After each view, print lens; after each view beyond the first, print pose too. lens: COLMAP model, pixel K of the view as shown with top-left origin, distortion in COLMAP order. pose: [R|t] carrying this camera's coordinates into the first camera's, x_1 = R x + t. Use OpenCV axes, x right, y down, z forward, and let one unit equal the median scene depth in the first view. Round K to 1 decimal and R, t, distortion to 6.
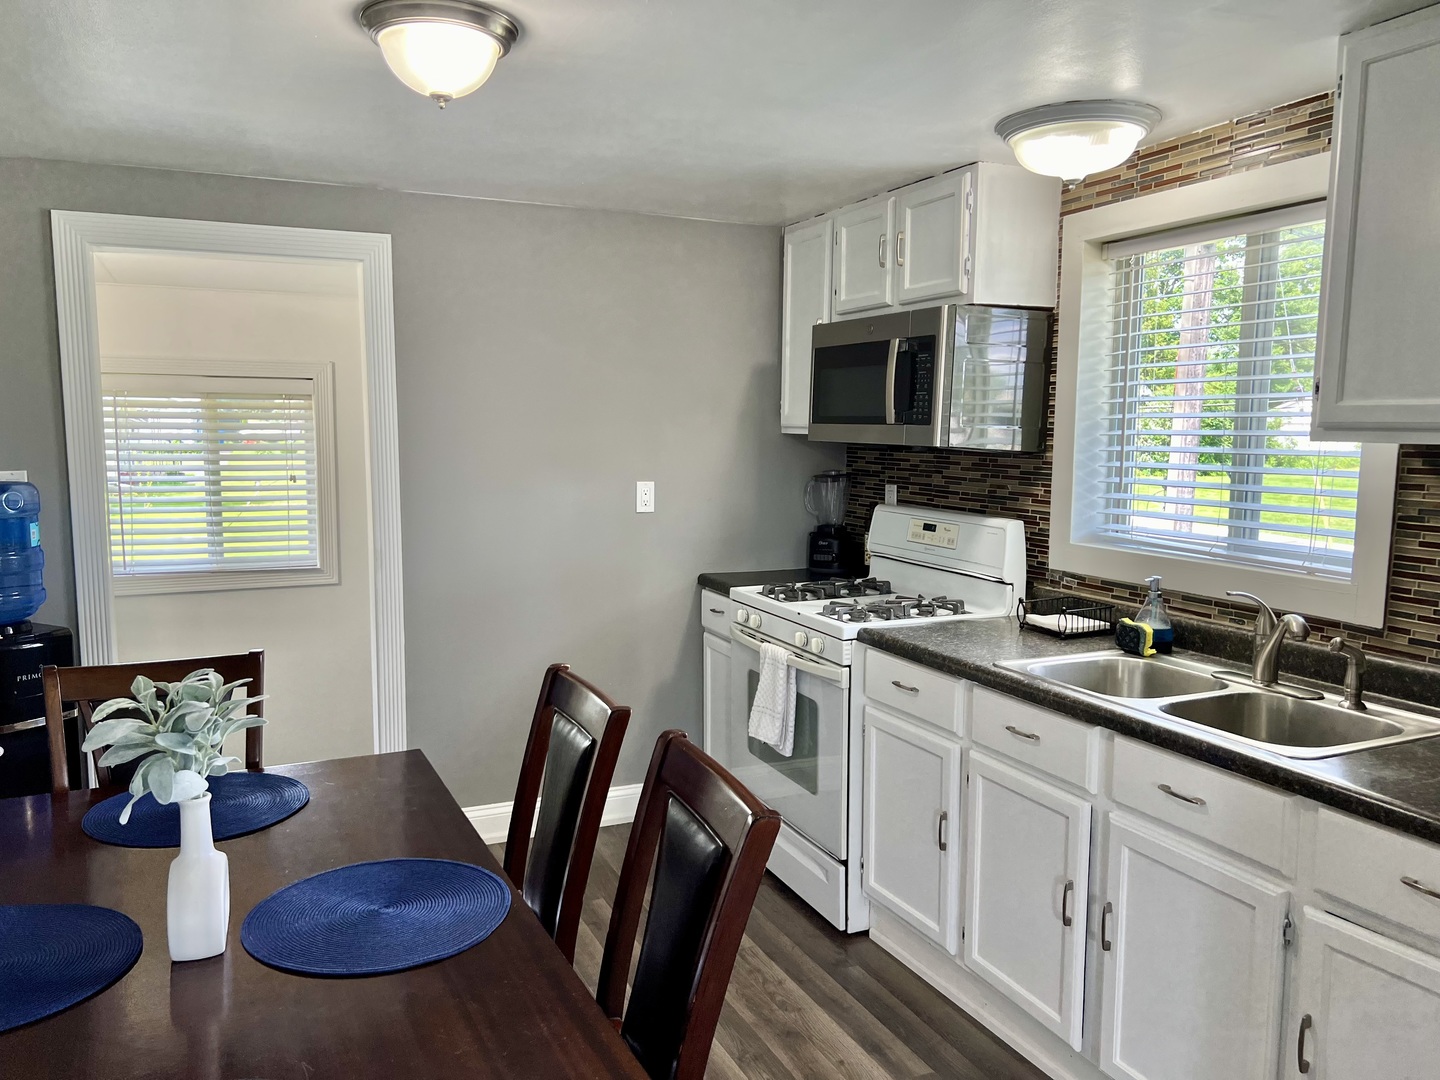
lens RADIAL K [[1095.3, 0, 713.2], [0, 1095.3, 541.1], [0, 0, 1]] dist [0.042400, -0.030619]
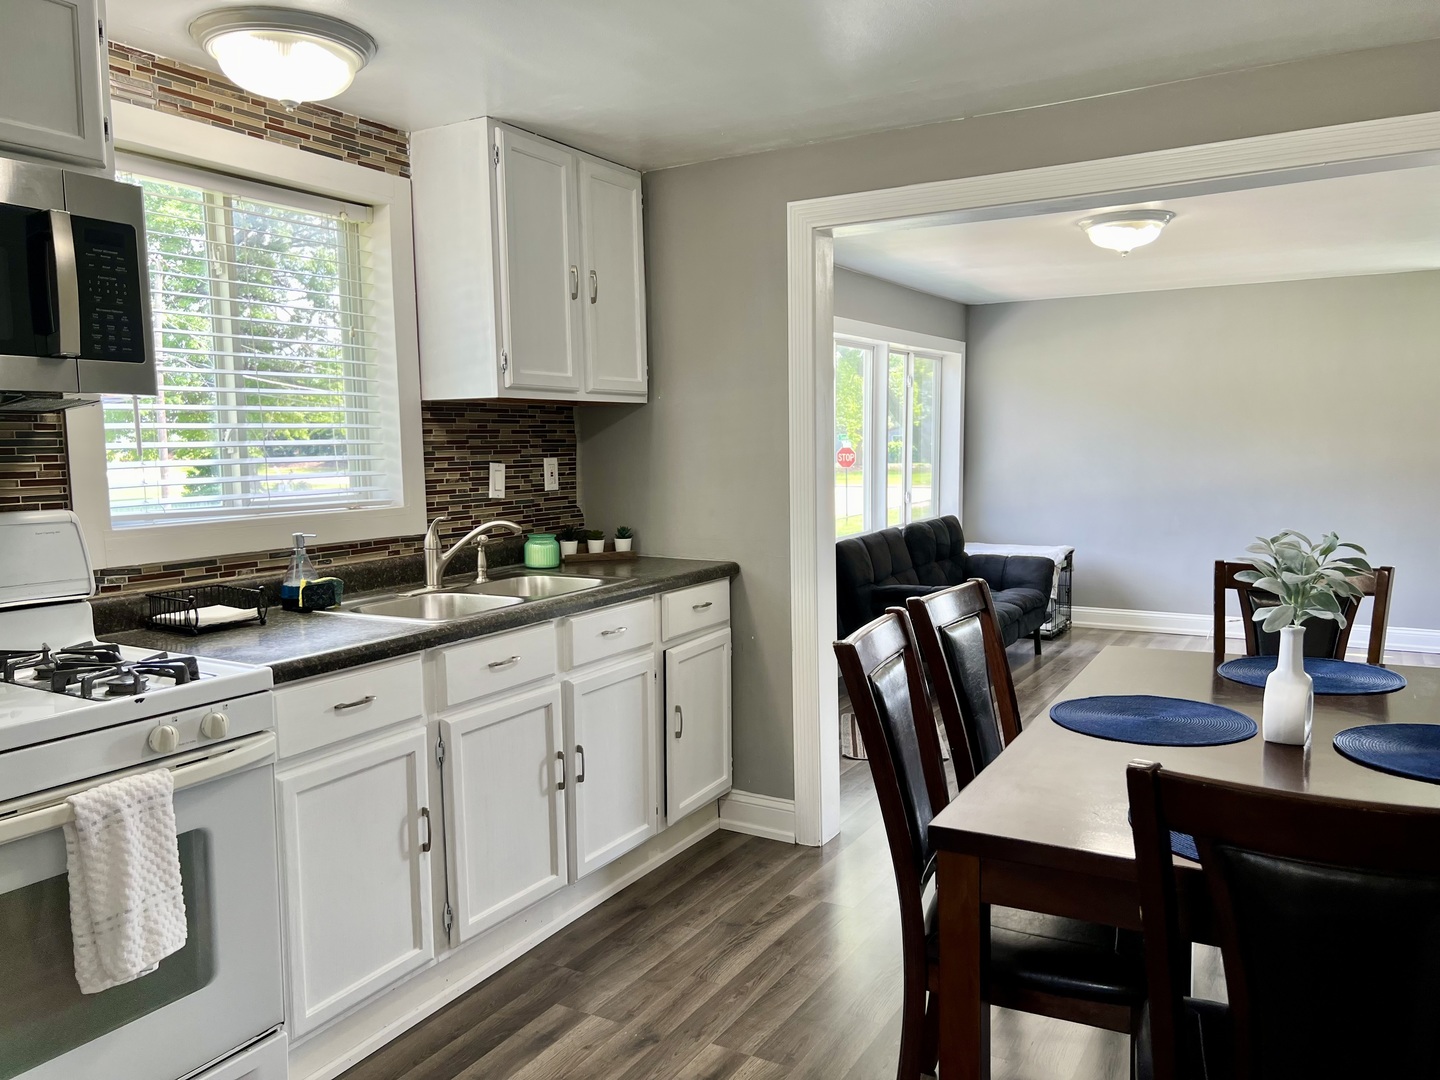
lens RADIAL K [[1095.3, 0, 713.2], [0, 1095.3, 541.1], [0, 0, 1]] dist [0.042400, -0.030619]
pose [[-0.584844, -0.076163, 0.807562, -0.528714], [0.095332, 0.982228, 0.161676, -0.073387], [-0.805524, 0.171541, -0.567190, 1.078473]]
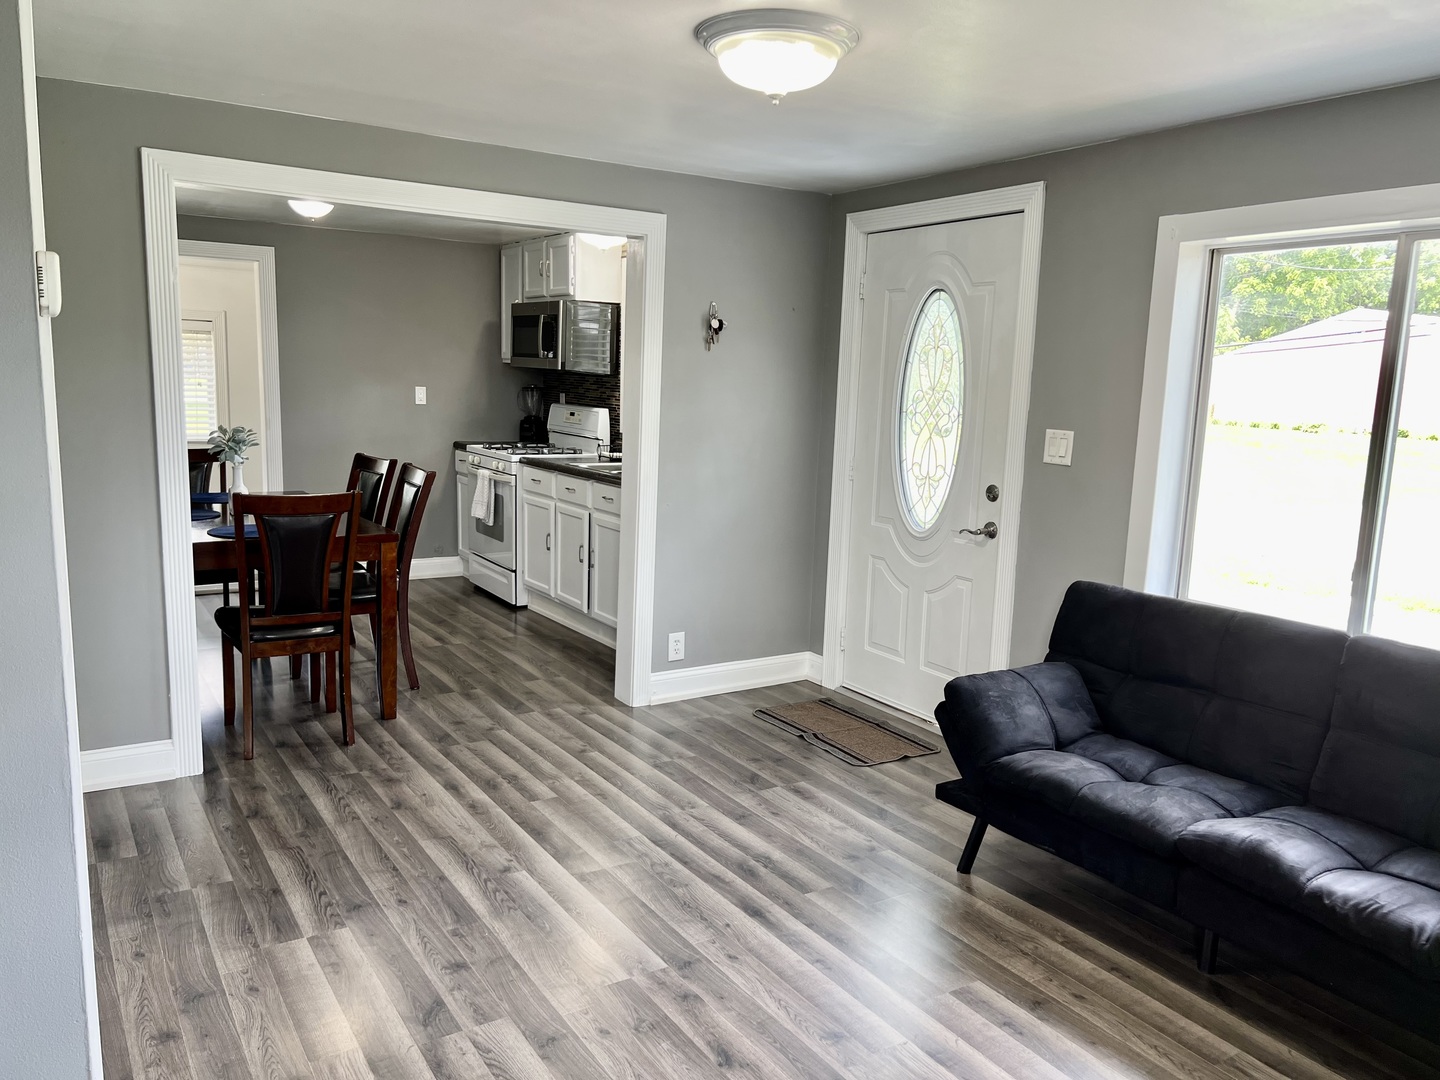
lens RADIAL K [[1082.2, 0, 725.5], [0, 1082.2, 579.5], [0, 0, 1]] dist [0.010007, -0.005366]
pose [[0.987368, -0.003013, 0.158416, 0.178473], [-0.010805, 0.996211, 0.086295, 0.120602], [-0.158076, -0.086917, 0.983594, -1.022117]]
